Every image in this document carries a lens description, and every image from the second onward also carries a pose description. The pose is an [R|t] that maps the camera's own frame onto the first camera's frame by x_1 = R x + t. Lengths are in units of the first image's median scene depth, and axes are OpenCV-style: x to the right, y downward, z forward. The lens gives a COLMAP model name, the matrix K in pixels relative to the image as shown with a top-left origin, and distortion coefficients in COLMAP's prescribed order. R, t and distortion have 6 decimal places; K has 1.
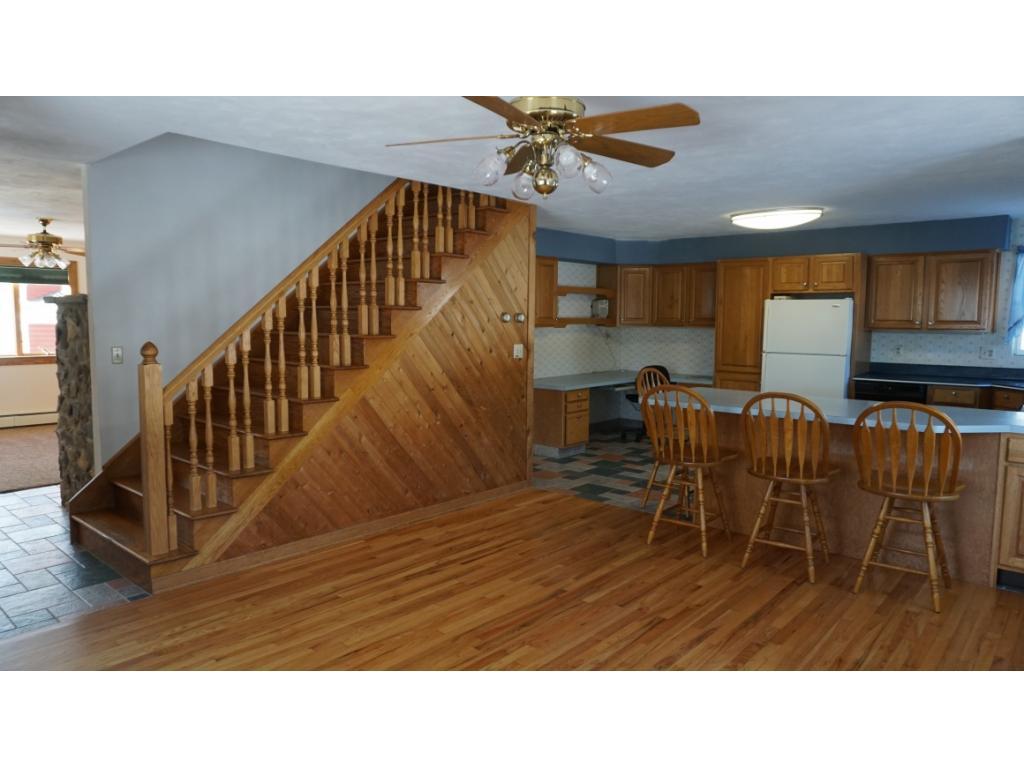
lens RADIAL K [[681.5, 0, 509.6], [0, 681.5, 382.4], [0, 0, 1]] dist [-0.058047, 0.041872]
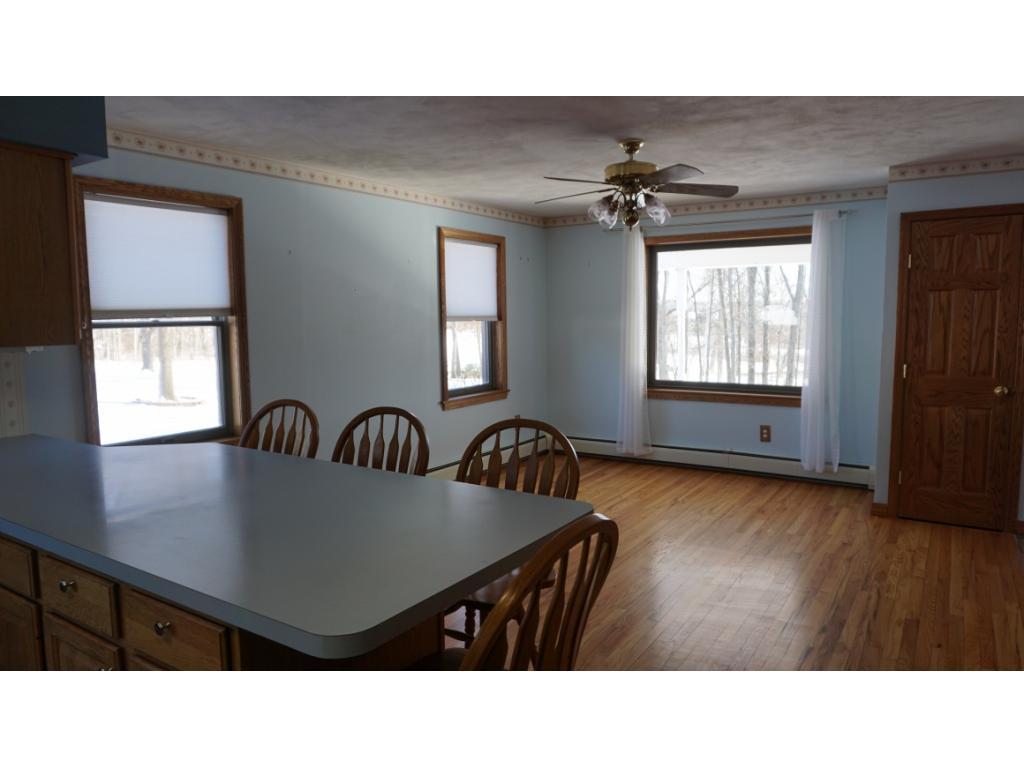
lens RADIAL K [[681.5, 0, 509.6], [0, 681.5, 382.4], [0, 0, 1]] dist [-0.058047, 0.041872]
pose [[-0.990370, 0.018832, -0.137157, 0.207041], [-0.008320, 0.980819, 0.194743, -0.089216], [0.138193, 0.194008, -0.971217, 0.971261]]
